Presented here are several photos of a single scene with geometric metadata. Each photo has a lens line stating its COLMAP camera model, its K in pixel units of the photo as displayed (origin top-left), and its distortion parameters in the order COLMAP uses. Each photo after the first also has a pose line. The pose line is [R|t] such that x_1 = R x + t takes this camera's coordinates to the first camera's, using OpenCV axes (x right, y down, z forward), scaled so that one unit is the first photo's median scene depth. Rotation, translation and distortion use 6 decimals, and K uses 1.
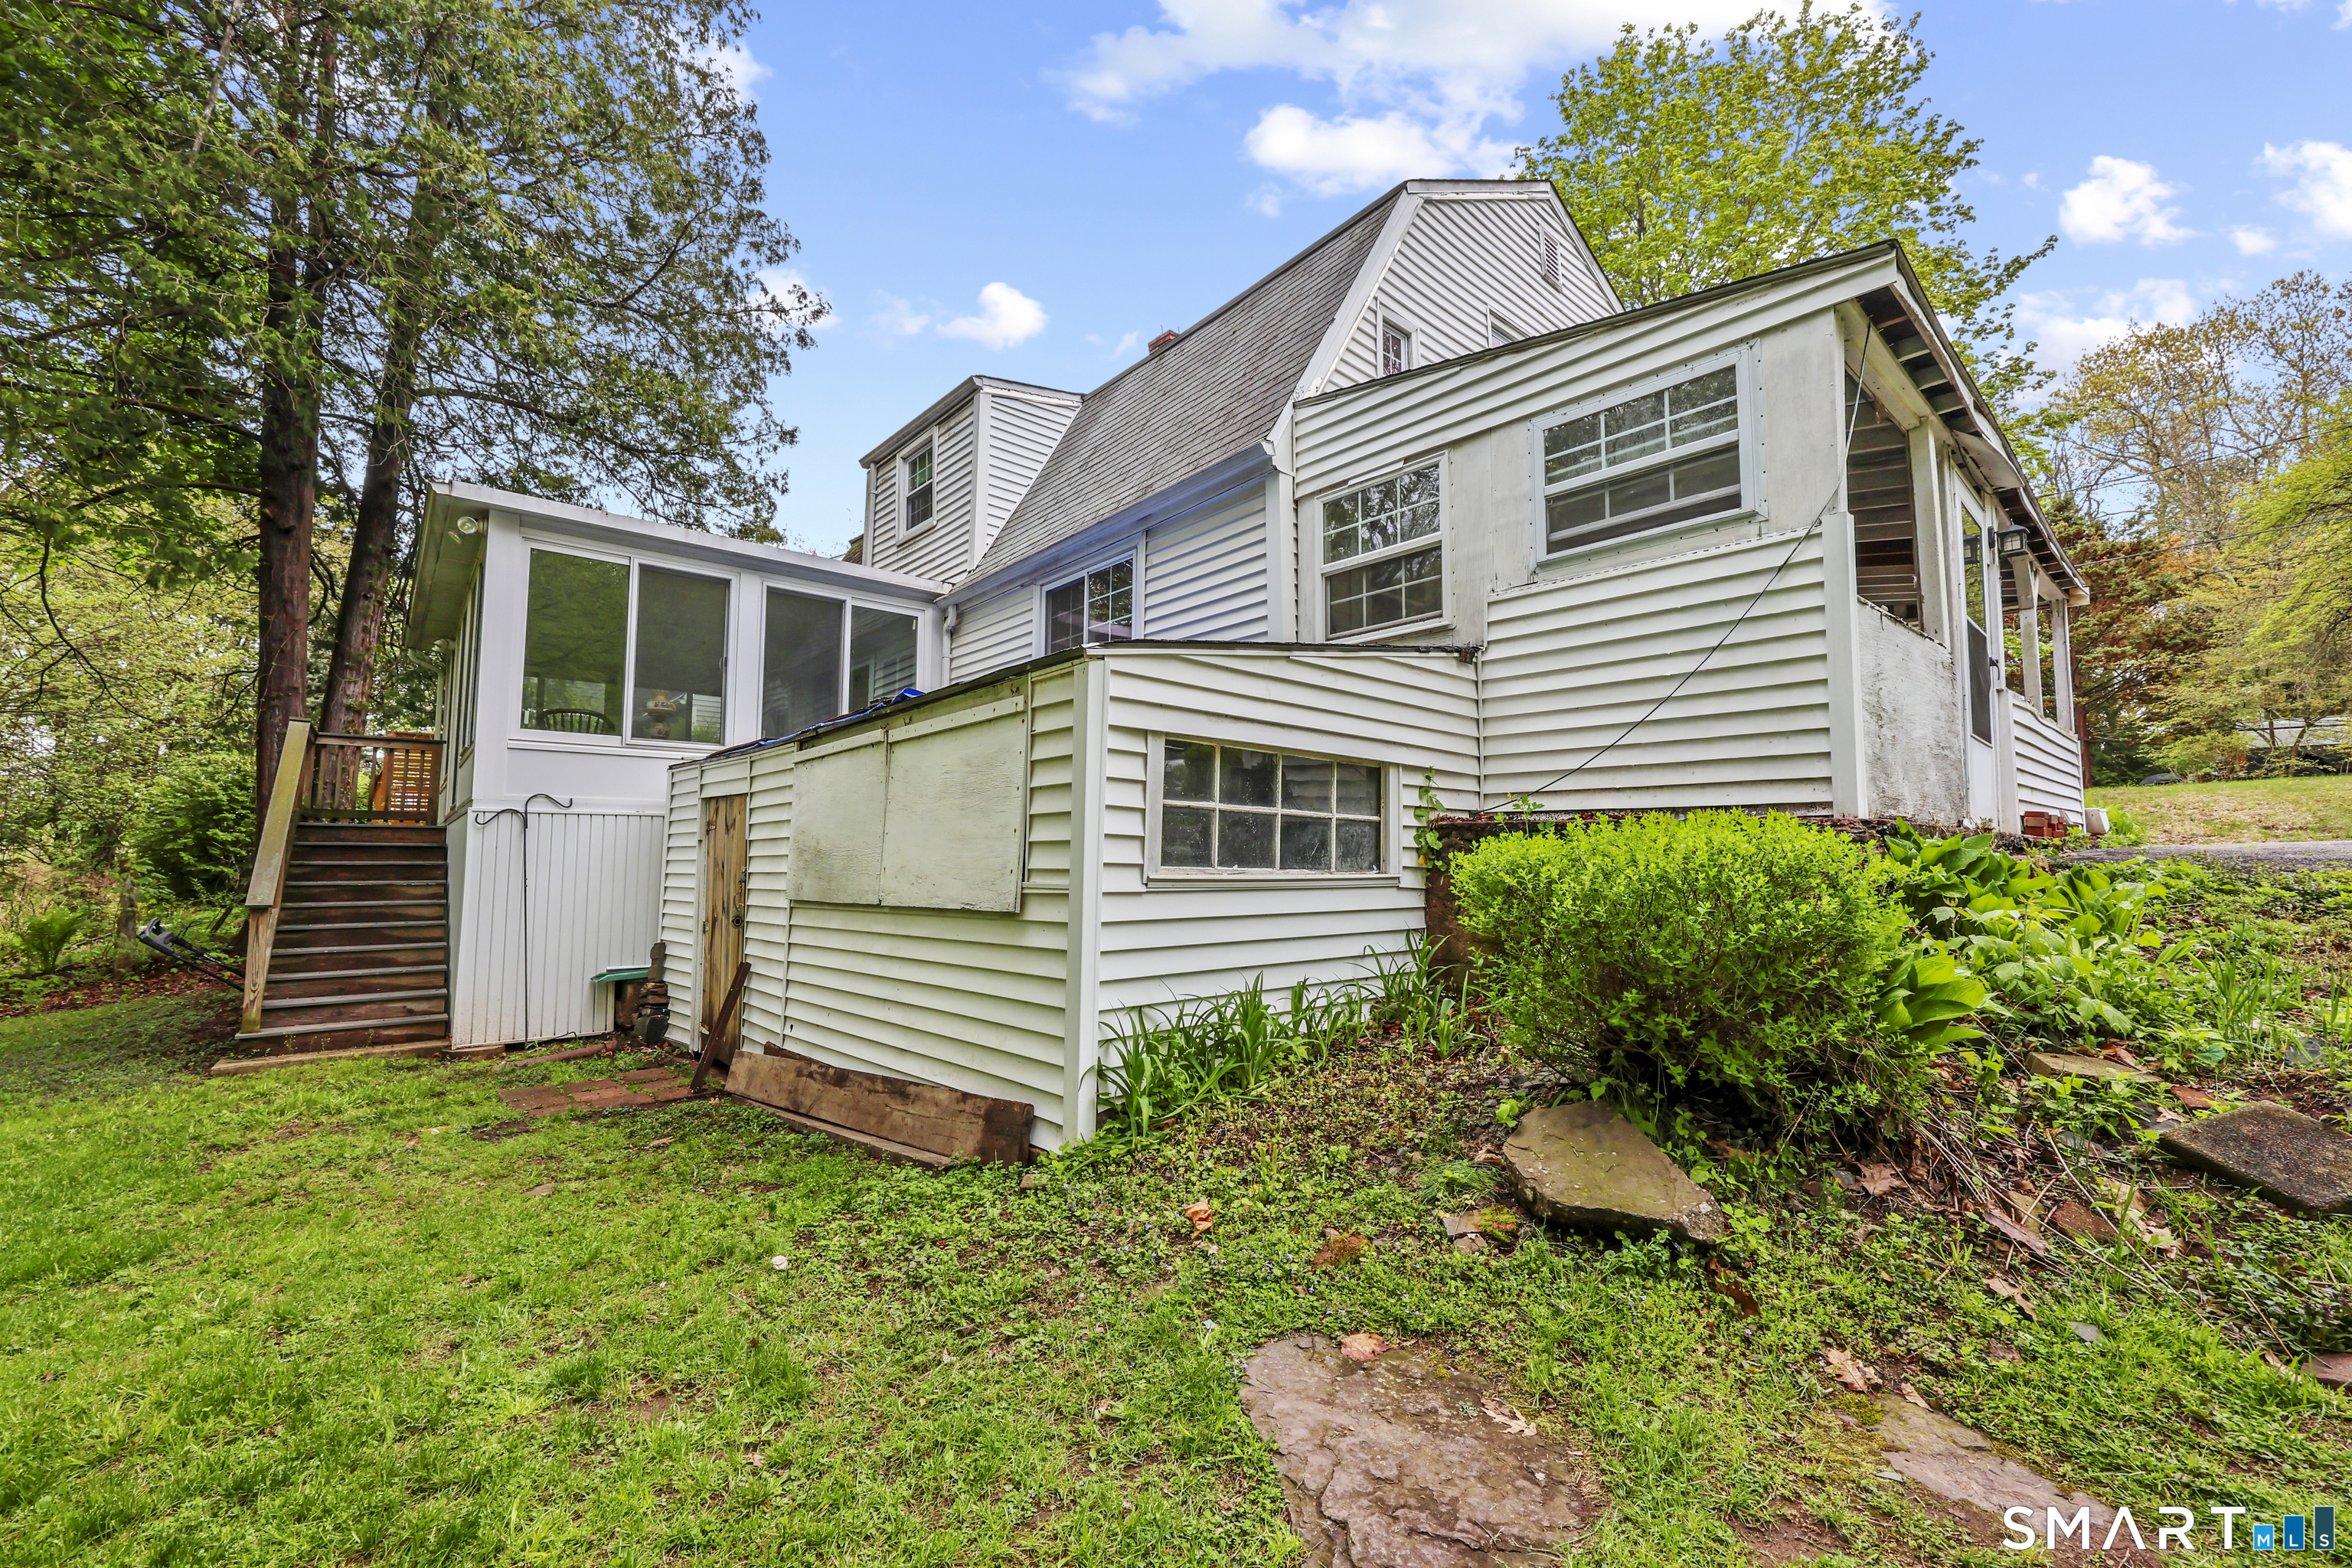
lens RADIAL K [[956.4, 0, 1198.5], [0, 956.4, 788.3], [0, 0, 1]] dist [0.004487, 0.000274]
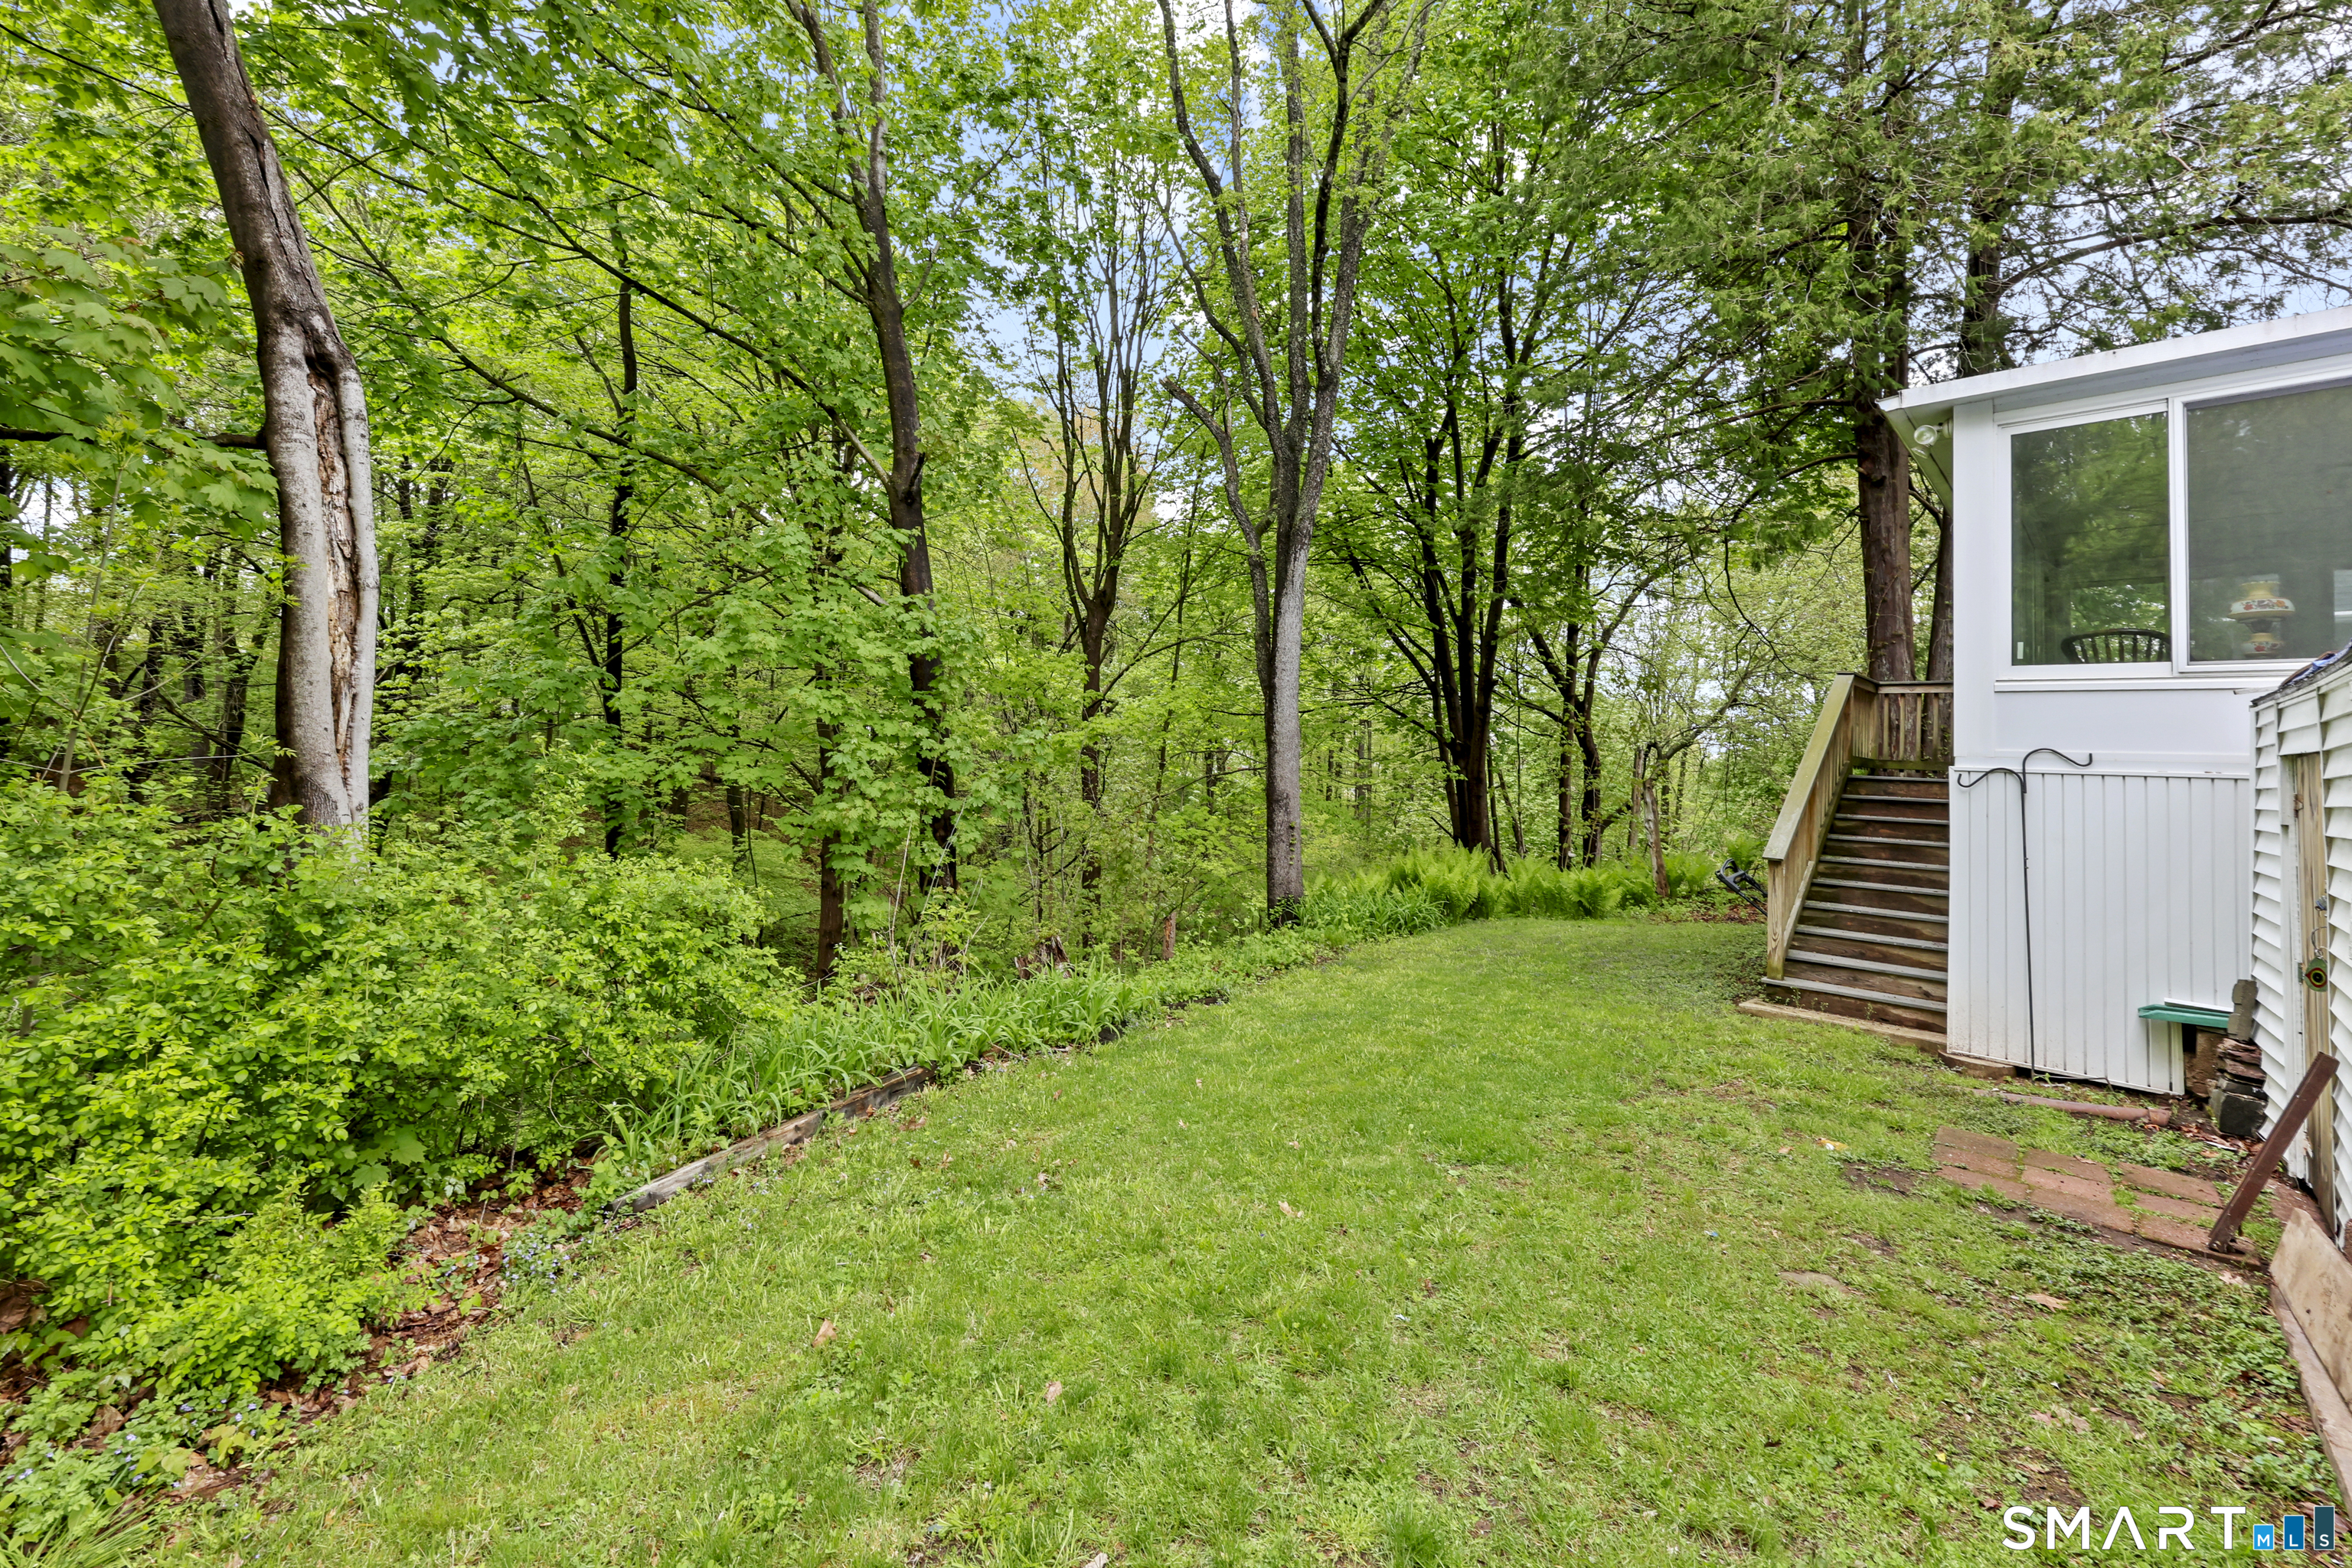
lens RADIAL K [[996.3, 0, 1174.5], [0, 996.3, 710.9], [0, 0, 1]] dist [0.010351, 0.000243]
pose [[0.069519, -0.042359, -0.996681, 0.067202], [0.037262, 0.998511, -0.039838, -0.018276], [0.996884, -0.034369, 0.070994, 0.254839]]
